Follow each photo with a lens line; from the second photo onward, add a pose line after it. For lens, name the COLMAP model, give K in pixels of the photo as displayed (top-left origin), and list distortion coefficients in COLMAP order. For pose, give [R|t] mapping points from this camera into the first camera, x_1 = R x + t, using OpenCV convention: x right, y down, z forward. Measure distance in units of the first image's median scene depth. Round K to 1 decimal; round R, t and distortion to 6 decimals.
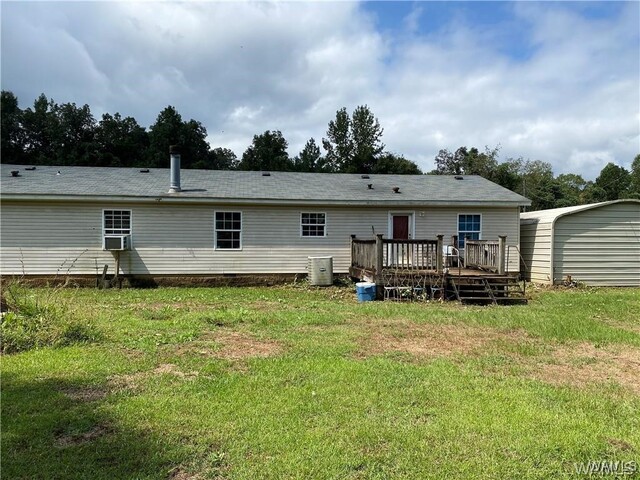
lens RADIAL K [[490.9, 0, 320.0], [0, 490.9, 240.0], [0, 0, 1]] dist [0.087186, -0.141243]
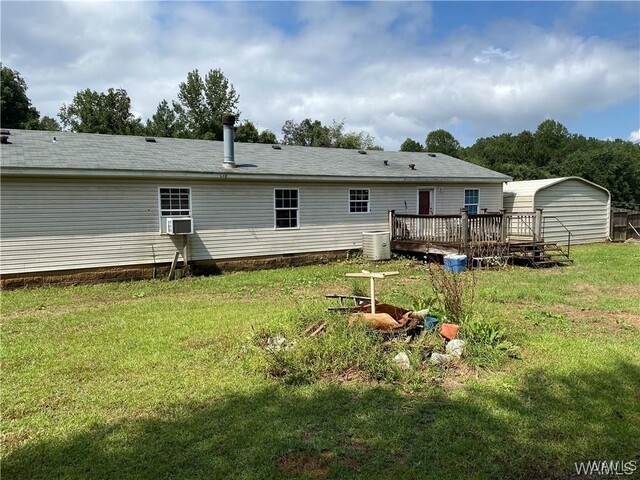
lens RADIAL K [[490.9, 0, 320.0], [0, 490.9, 240.0], [0, 0, 1]] dist [0.087186, -0.141243]
pose [[0.913531, -0.047455, 0.403993, -0.509618], [0.020520, 0.997283, 0.070744, -0.024643], [-0.406252, -0.056337, 0.912023, 0.101213]]
